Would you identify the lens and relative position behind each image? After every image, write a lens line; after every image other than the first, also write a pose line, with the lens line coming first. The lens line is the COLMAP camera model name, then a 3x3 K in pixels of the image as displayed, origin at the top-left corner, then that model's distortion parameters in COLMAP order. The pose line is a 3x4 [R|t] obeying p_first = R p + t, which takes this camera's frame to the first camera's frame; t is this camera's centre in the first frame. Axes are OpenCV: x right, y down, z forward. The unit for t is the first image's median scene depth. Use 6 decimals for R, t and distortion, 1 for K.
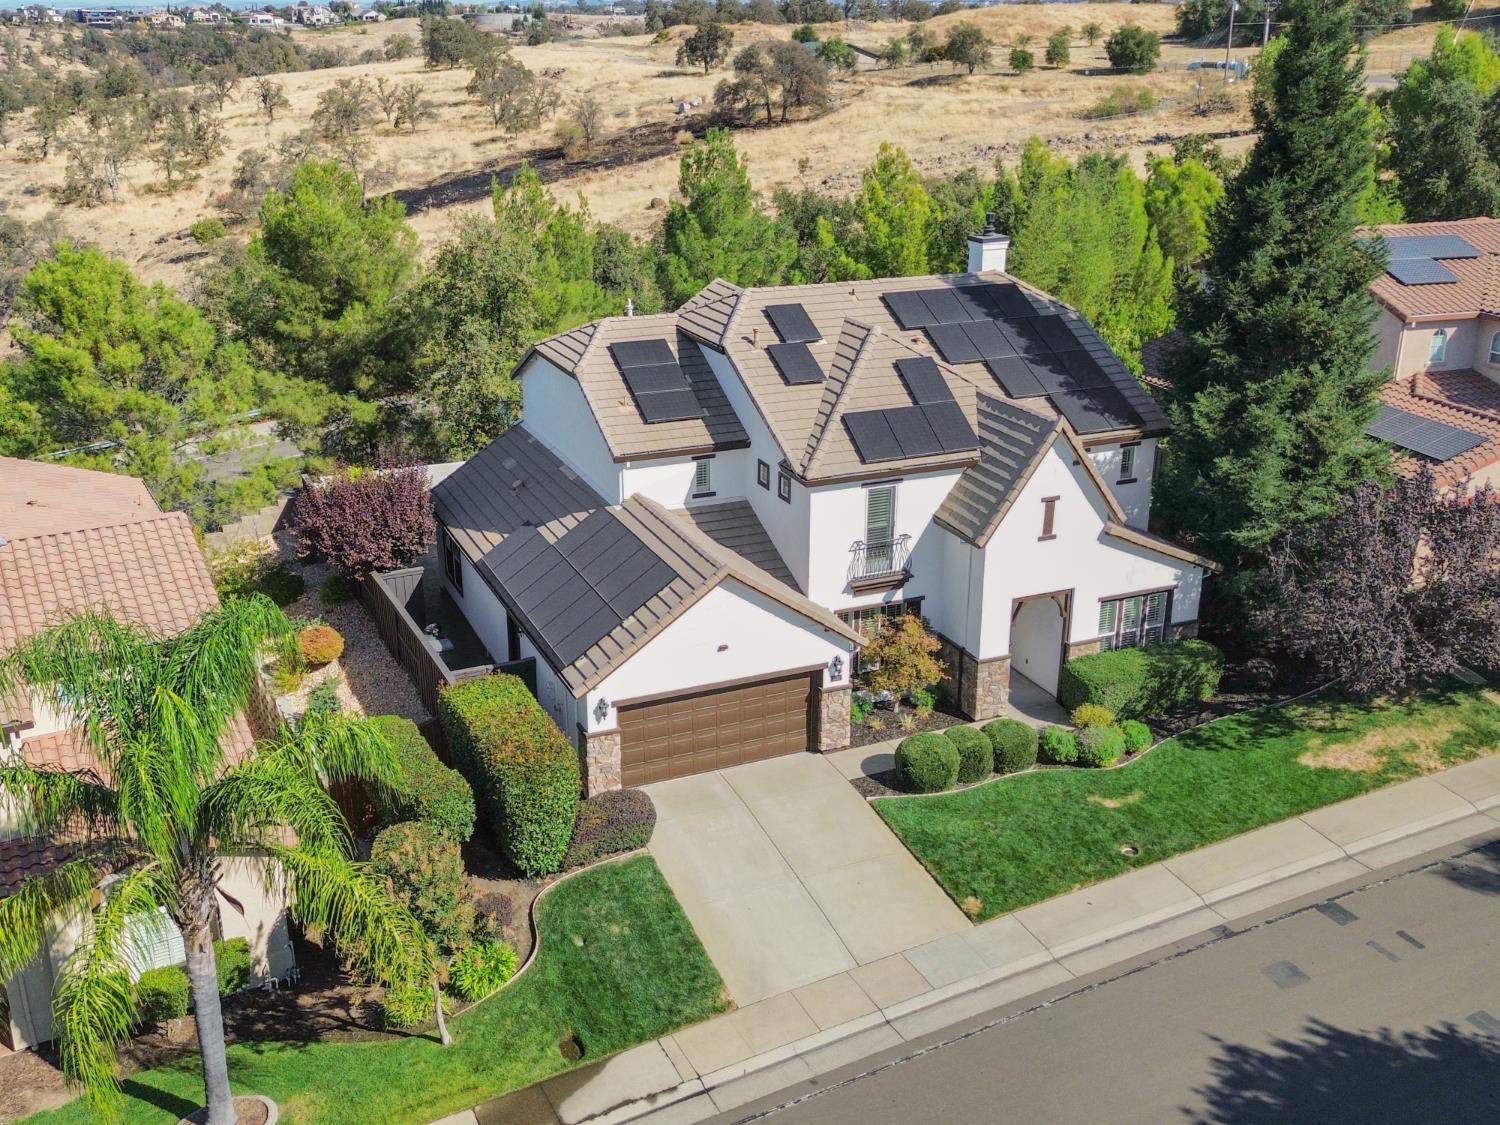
lens RADIAL K [[1465.9, 0, 750.0], [0, 1465.9, 562.5], [0, 0, 1]] dist [0.045088, -0.014936]
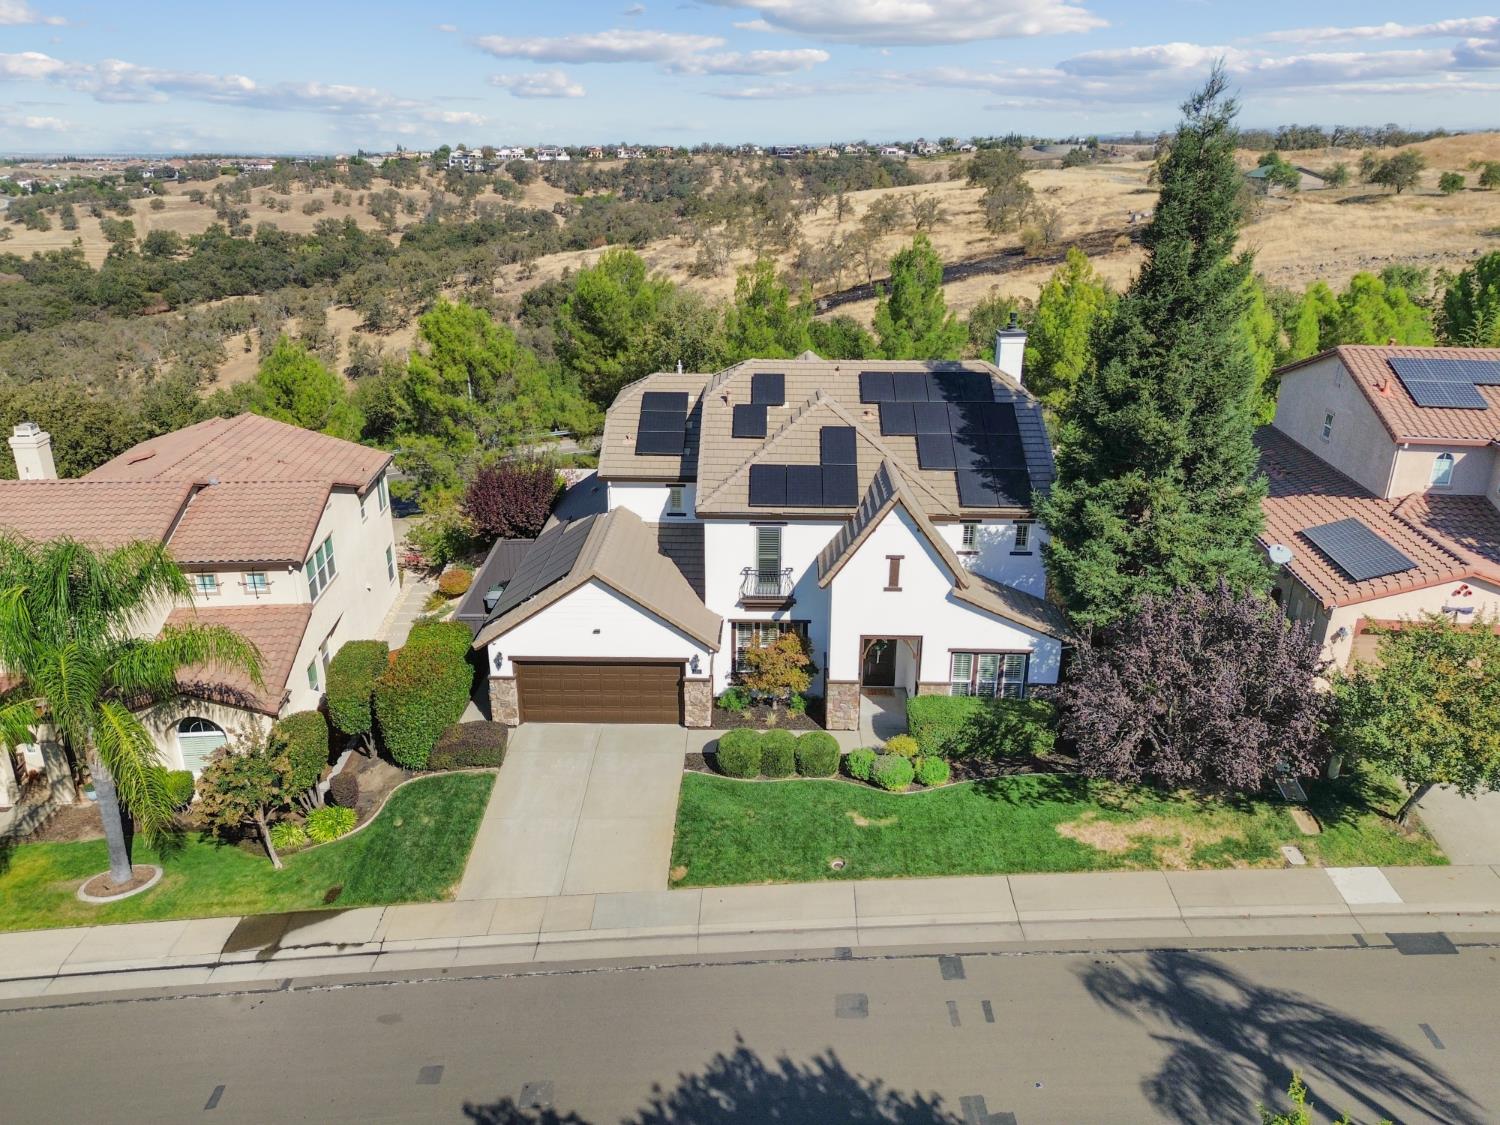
lens RADIAL K [[1066.7, 0, 750.0], [0, 1066.7, 562.5], [0, 0, 1]] dist [0.052590, -0.040424]
pose [[0.905305, 0.152865, -0.396302, 0.424123], [-0.147491, 0.988075, 0.044203, -0.057619], [0.398333, 0.018434, 0.917056, 0.164549]]
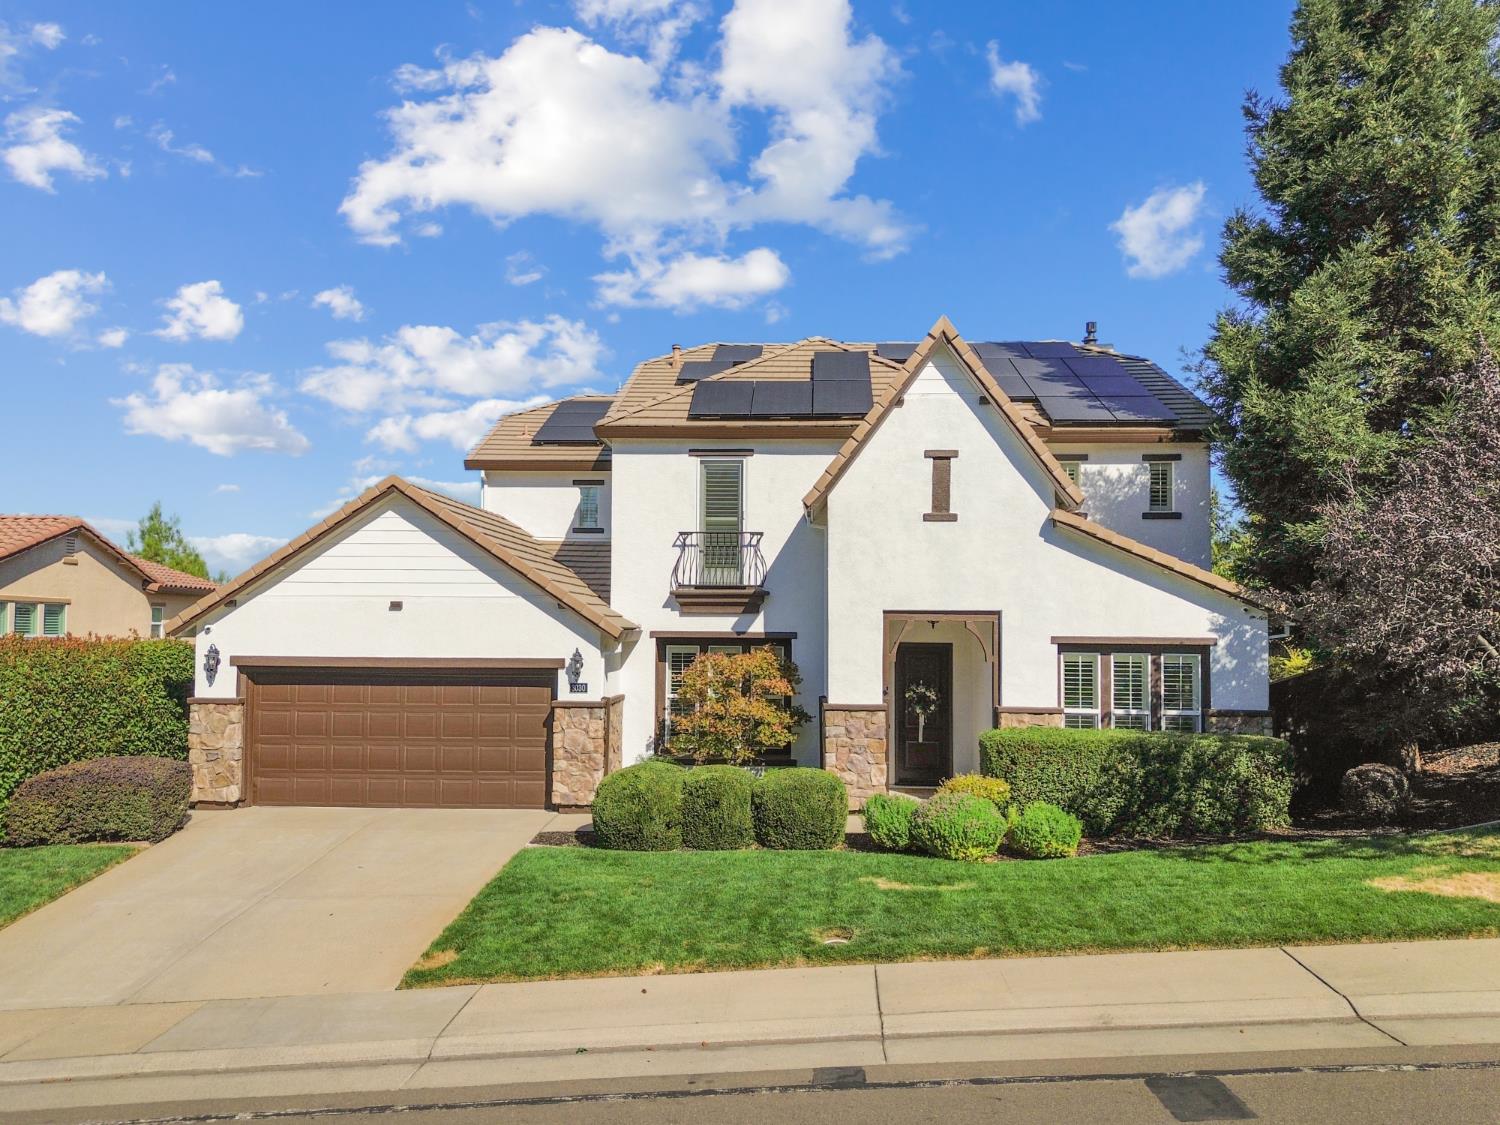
lens RADIAL K [[1097.2, 0, 754.9], [0, 1097.2, 597.0], [0, 0, 1]] dist [0.033964, -0.002053]
pose [[0.892591, -0.011801, -0.450714, 0.337518], [-0.159251, 0.926971, -0.339651, 0.186763], [0.421807, 0.374946, 0.825527, 0.568756]]
